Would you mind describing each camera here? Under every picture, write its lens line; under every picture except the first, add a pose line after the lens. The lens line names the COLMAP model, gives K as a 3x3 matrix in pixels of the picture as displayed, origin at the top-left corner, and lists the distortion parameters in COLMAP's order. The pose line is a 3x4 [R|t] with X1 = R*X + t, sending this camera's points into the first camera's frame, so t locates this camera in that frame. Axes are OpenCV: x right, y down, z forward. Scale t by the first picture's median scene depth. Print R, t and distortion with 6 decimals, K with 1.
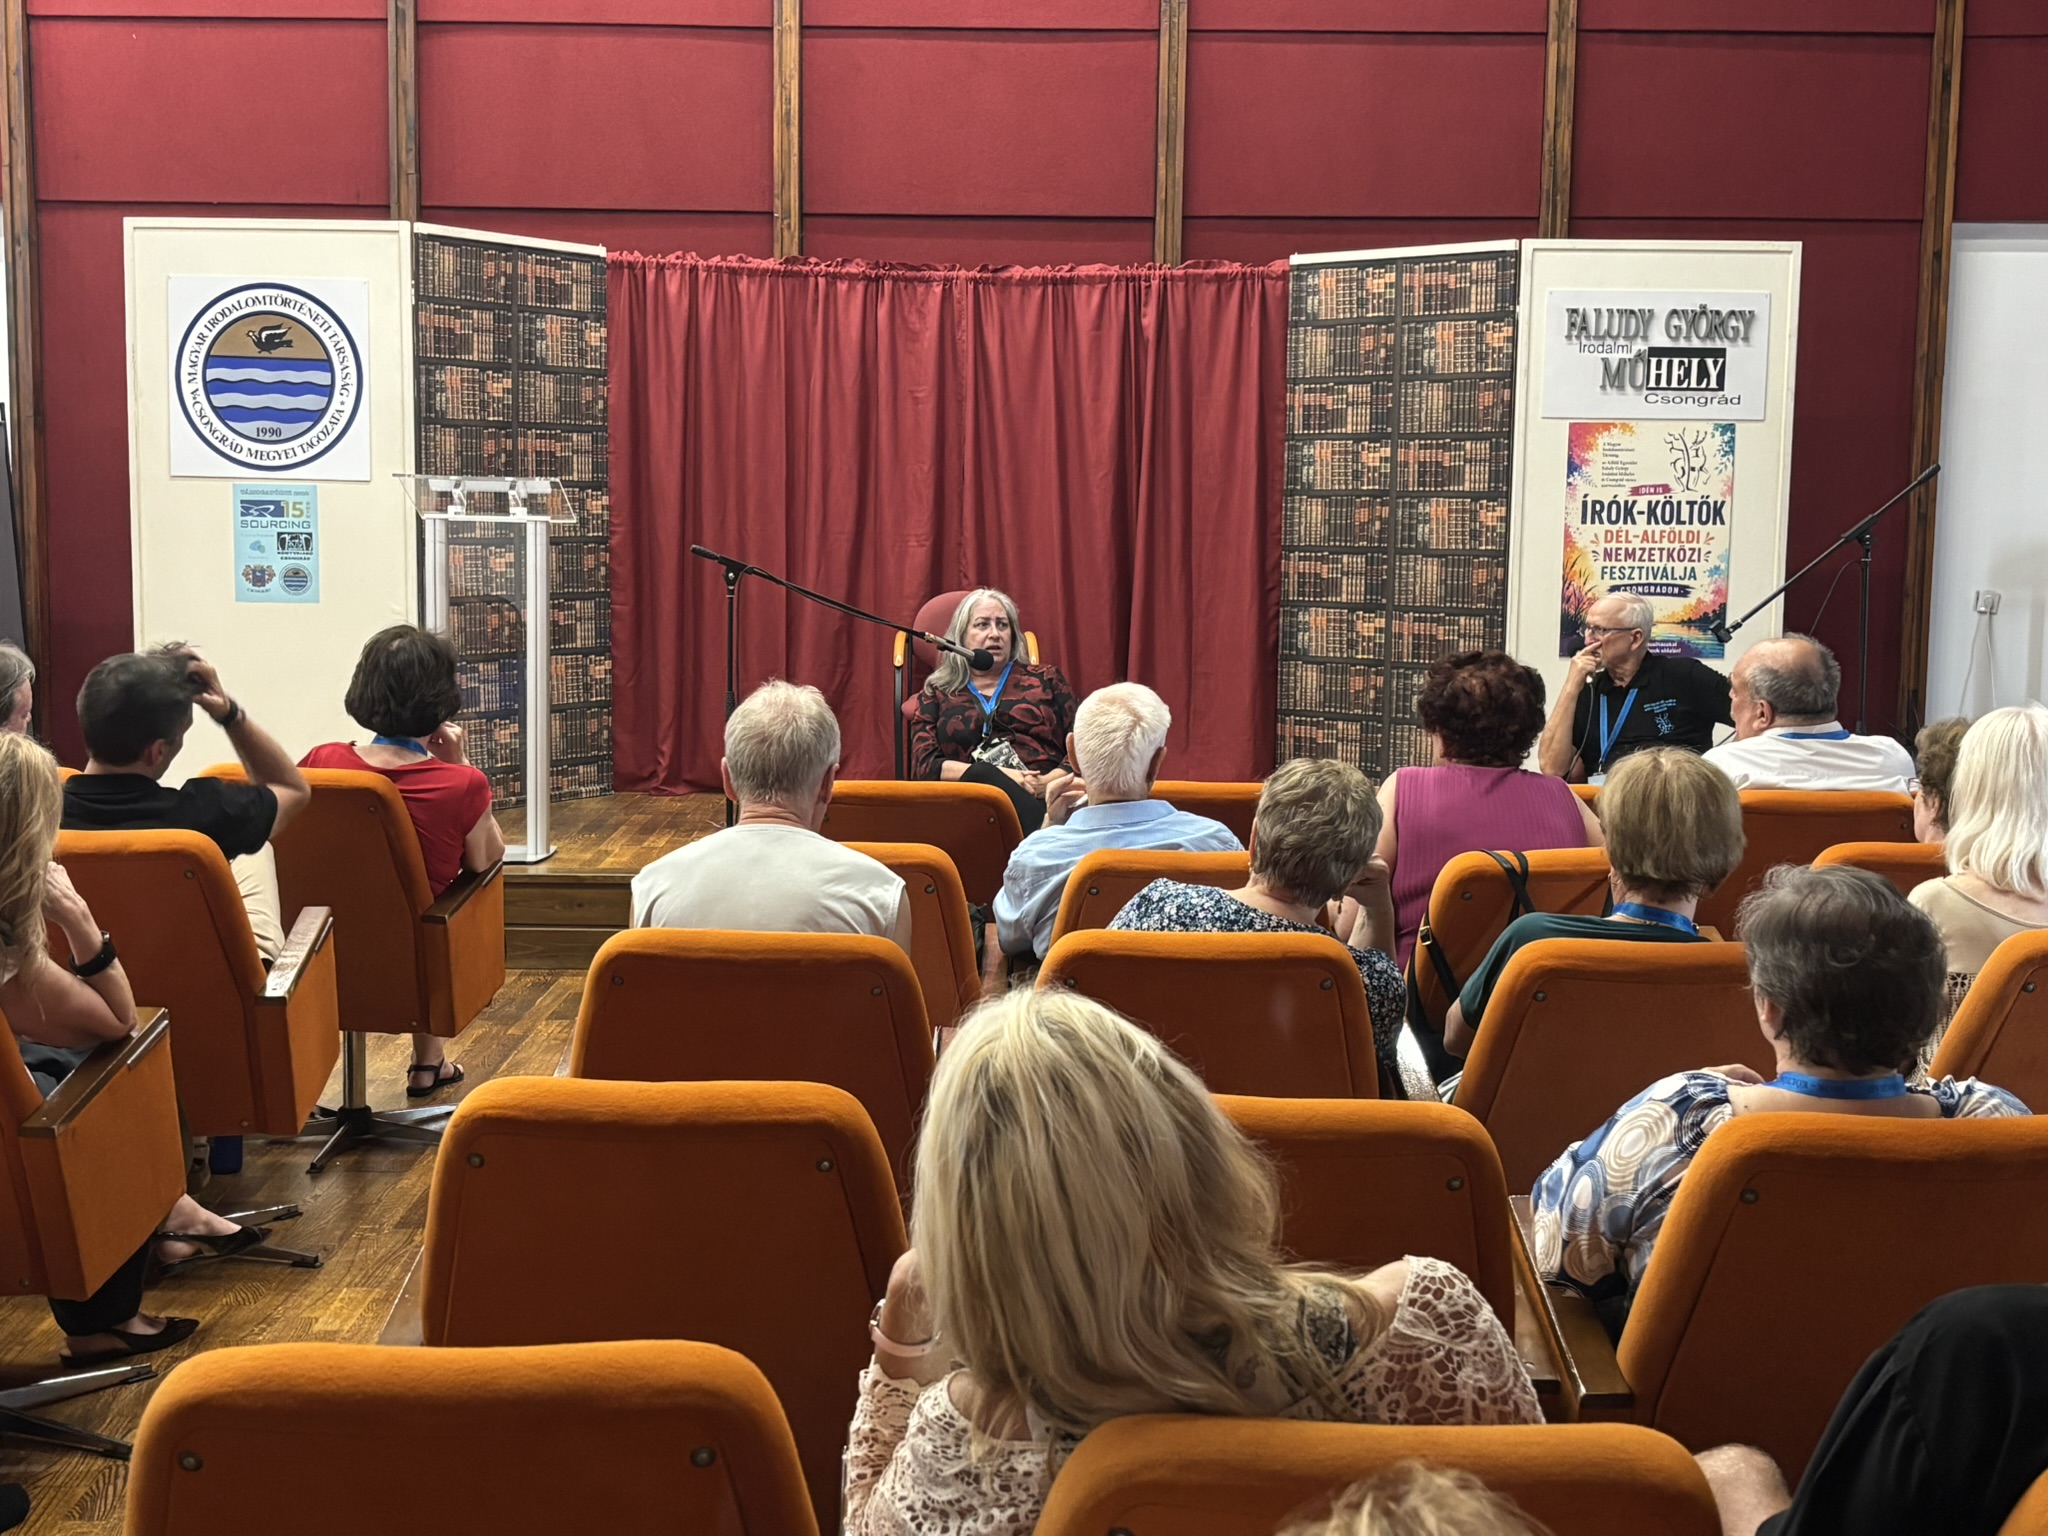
lens RADIAL K [[2048.1, 0, 1024.0], [0, 2048.1, 768.0], [0, 0, 1]] dist [0.009784, -0.007412]
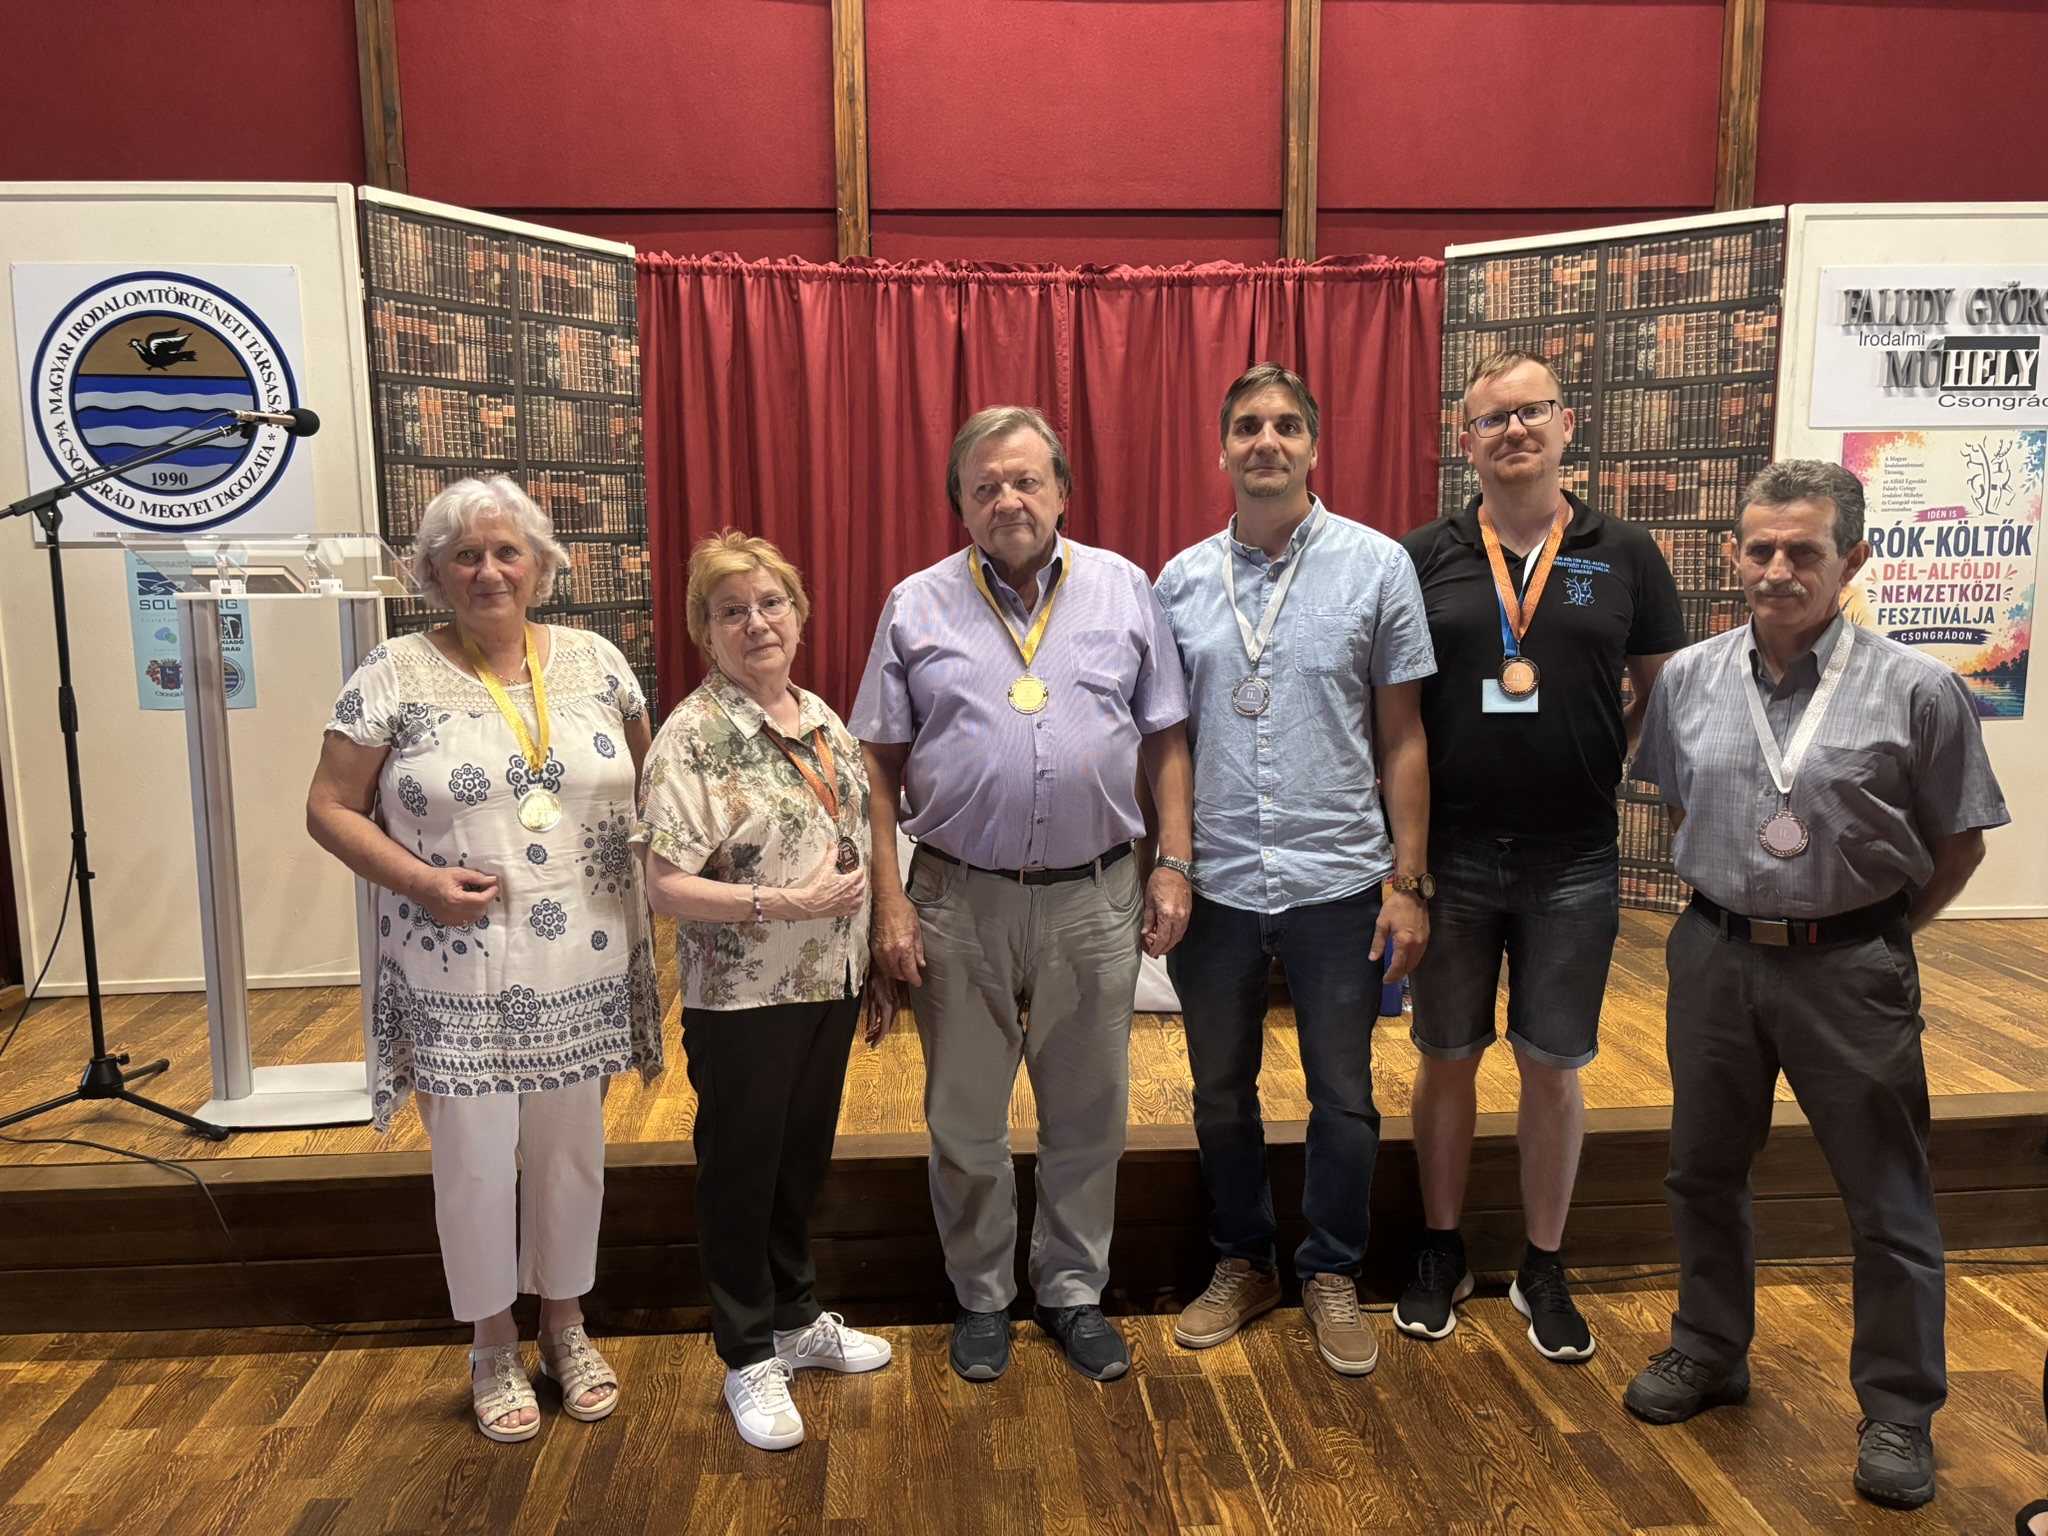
lens RADIAL K [[1533.2, 0, 1076.4], [0, 1533.2, 754.2], [0, 0, 1]] dist [0.008593, -0.002011]
pose [[0.997559, -0.032608, 0.061742, -0.078437], [0.031437, 0.999309, 0.019841, -0.063007], [-0.062346, -0.017851, 0.997895, 0.408623]]
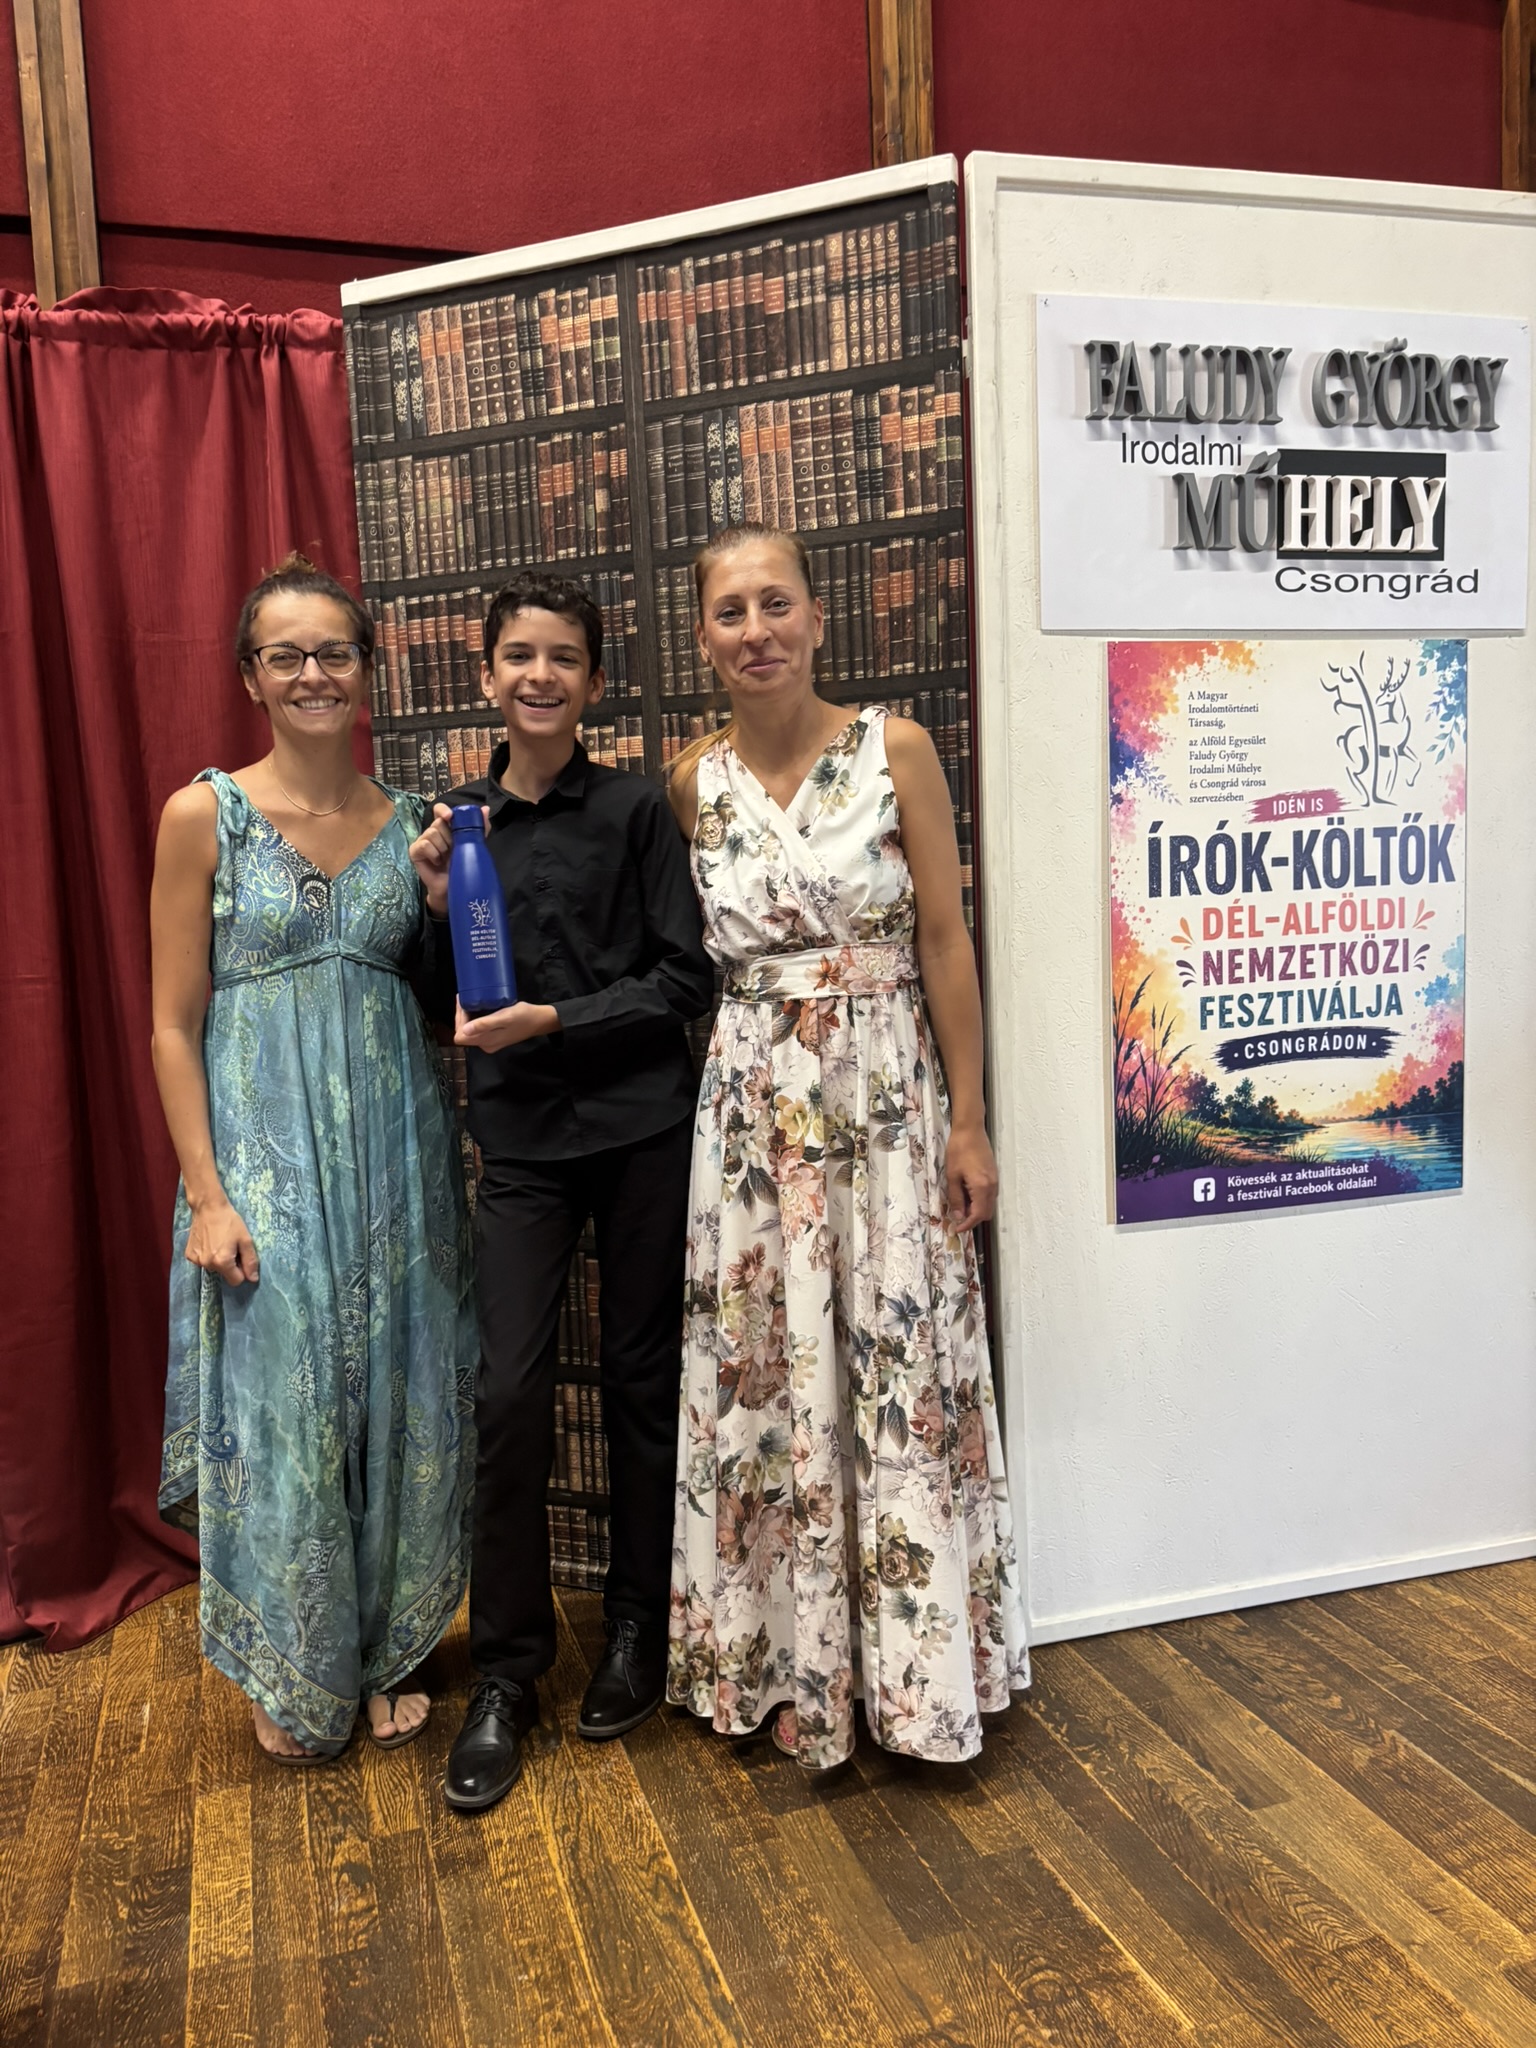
lens RADIAL K [[1970.5, 0, 855.4], [0, 1970.5, 1116.8], [0, 0, 1]] dist [-0.001866, -0.004072]
pose [[0.930063, -0.095065, 0.354888, 0.076873], [0.096286, 0.995252, 0.014262, -0.087477], [-0.354559, 0.020906, 0.934800, 0.661973]]
